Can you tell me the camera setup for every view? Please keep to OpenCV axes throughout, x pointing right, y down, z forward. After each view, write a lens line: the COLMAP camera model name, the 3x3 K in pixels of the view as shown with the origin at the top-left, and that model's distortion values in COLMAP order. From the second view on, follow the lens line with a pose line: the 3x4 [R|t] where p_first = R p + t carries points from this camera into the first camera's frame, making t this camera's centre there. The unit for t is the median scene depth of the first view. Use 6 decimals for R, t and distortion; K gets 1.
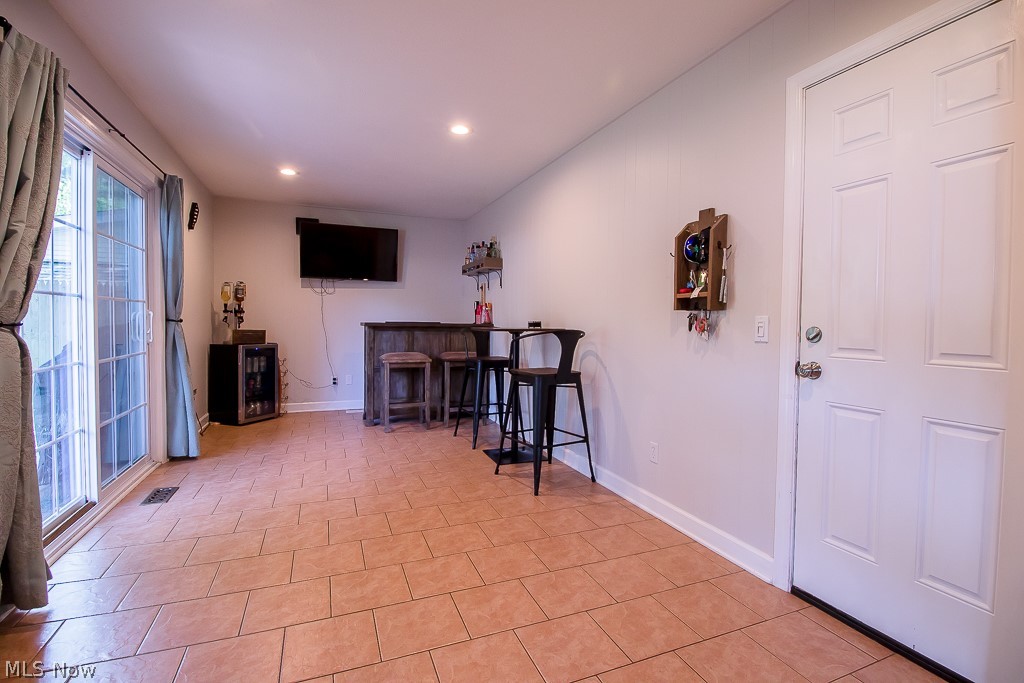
lens RADIAL K [[473.3, 0, 511.2], [0, 473.3, 337.6], [0, 0, 1]] dist [-0.001779, -0.000450]
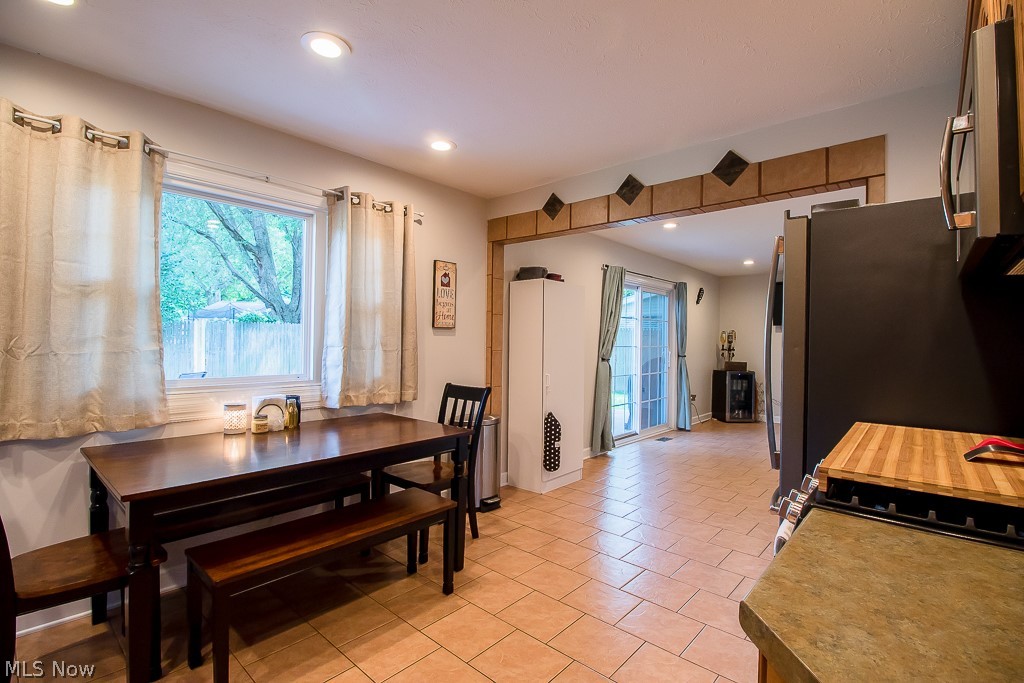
lens RADIAL K [[473.3, 0, 512.8], [0, 473.3, 341.9], [0, 0, 1]] dist [-0.001779, -0.000450]
pose [[0.438597, -0.007739, -0.898651, 0.551840], [-0.037836, 0.998917, -0.027069, -0.012807], [0.897887, 0.045874, 0.437829, -0.352198]]
